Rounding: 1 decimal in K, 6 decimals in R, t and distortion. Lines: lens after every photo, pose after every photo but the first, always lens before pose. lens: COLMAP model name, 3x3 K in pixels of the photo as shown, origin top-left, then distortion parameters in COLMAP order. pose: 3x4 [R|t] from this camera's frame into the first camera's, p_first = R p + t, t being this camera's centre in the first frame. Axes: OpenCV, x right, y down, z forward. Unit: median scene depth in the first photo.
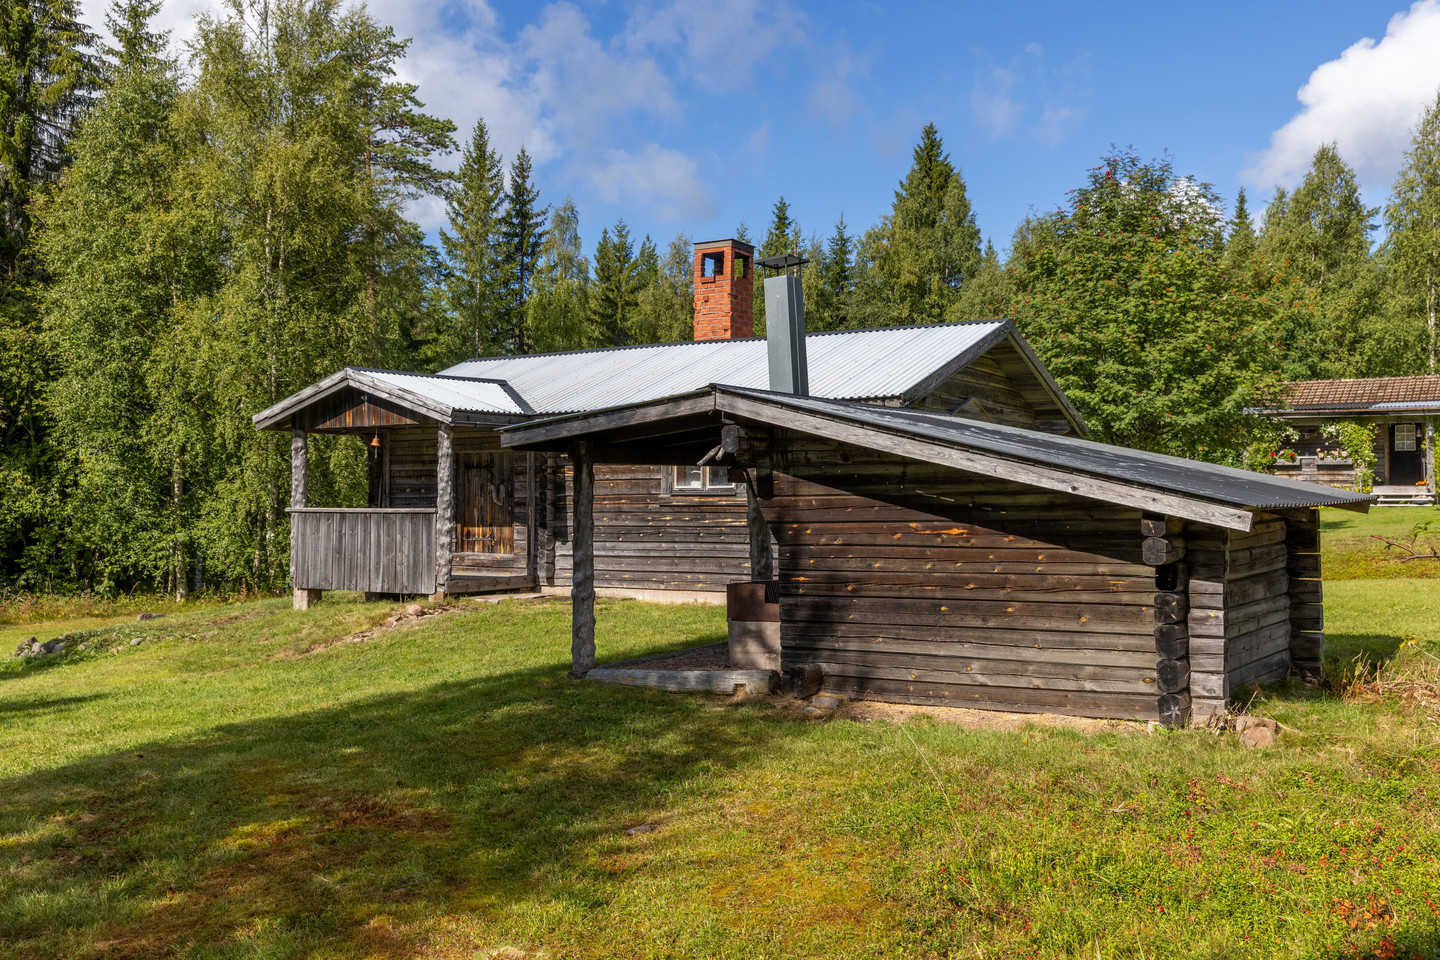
lens RADIAL K [[1414.6, 0, 712.7], [0, 1414.6, 481.8], [0, 0, 1]] dist [0.006035, 0.000000]
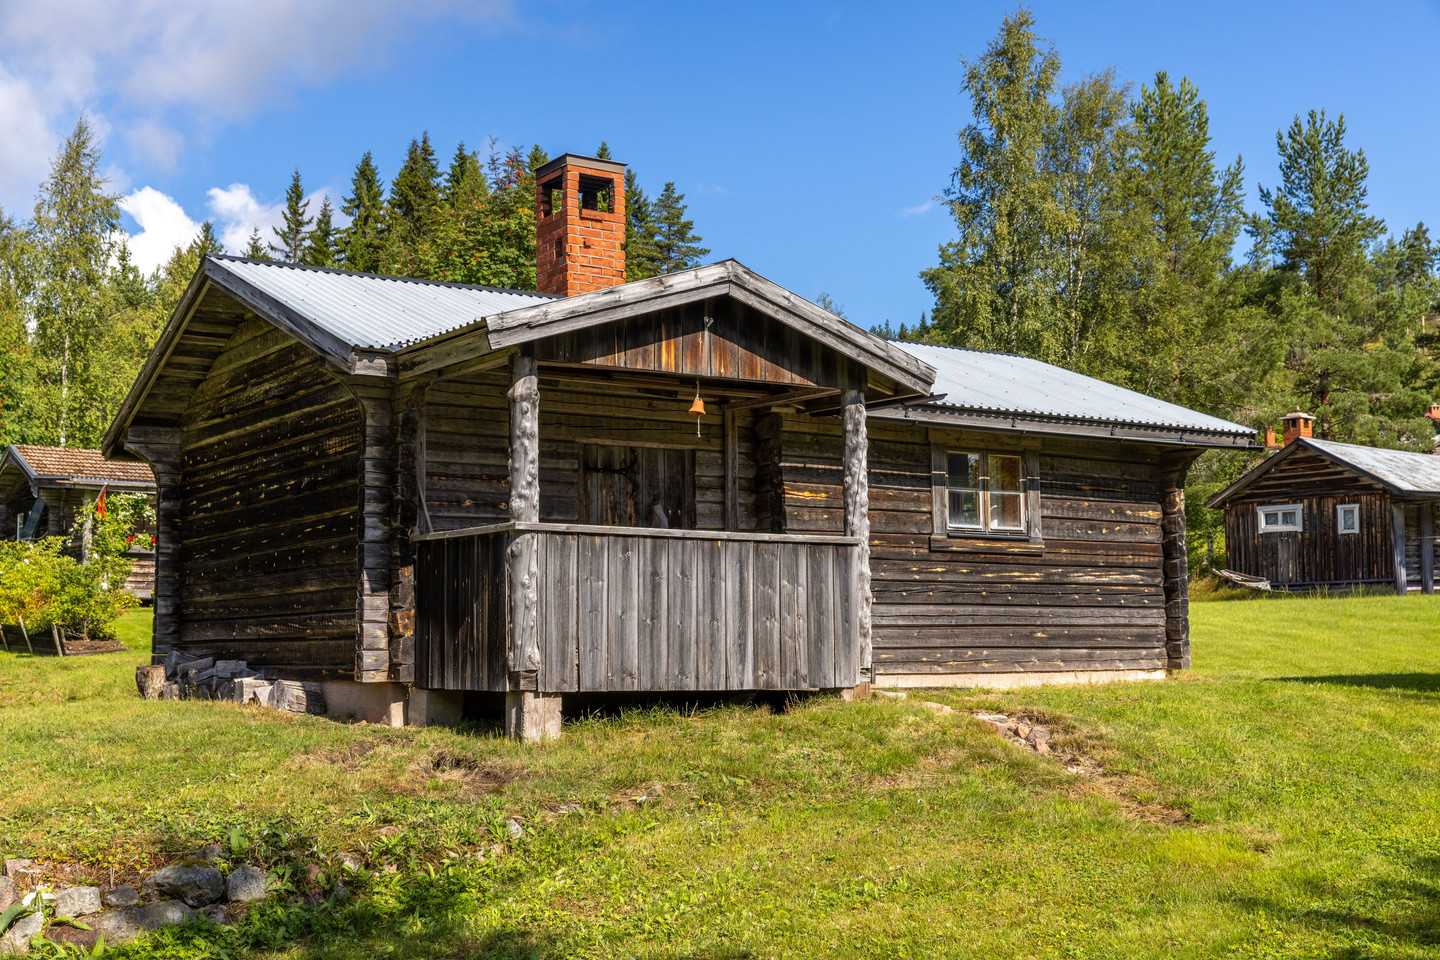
lens RADIAL K [[1739.3, 0, 720.7], [0, 1739.3, 477.1], [0, 0, 1]] dist [0.023739, 0.000000]
pose [[0.401871, 0.084499, 0.911789, -0.851801], [-0.019117, 0.996290, -0.083905, 0.054037], [-0.915497, 0.016288, 0.401995, 0.753970]]
